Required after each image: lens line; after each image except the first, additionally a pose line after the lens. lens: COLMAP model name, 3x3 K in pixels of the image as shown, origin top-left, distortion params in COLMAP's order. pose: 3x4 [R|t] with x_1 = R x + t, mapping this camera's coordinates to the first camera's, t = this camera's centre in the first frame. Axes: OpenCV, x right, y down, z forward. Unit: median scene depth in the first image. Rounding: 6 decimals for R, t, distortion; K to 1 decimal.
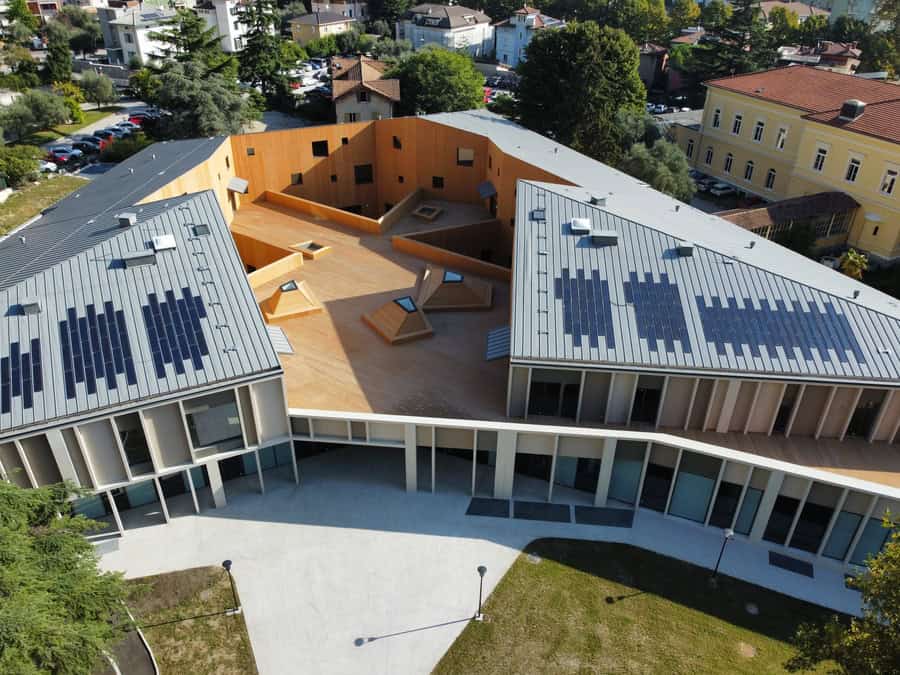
lens RADIAL K [[680.3, 0, 448.7], [0, 680.3, 338.2], [0, 0, 1]] dist [-0.006143, -0.000664]
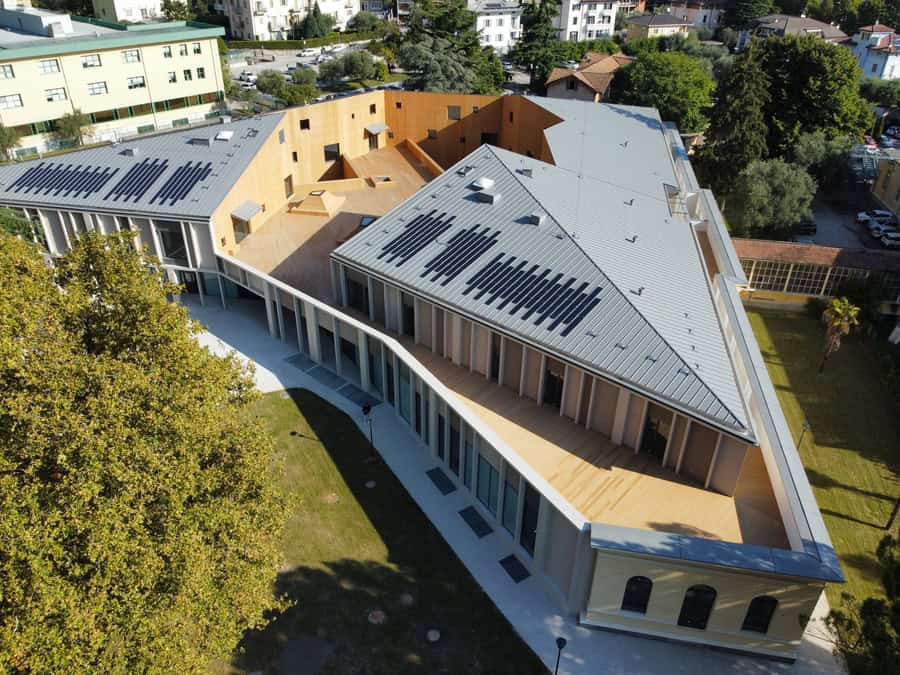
lens RADIAL K [[680.3, 0, 448.7], [0, 680.3, 338.2], [0, 0, 1]] dist [-0.006143, -0.000664]
pose [[0.805689, 0.308096, -0.505907, 0.822257], [-0.311776, 0.946777, 0.080060, 0.008185], [0.503648, 0.093226, 0.858864, 0.000402]]
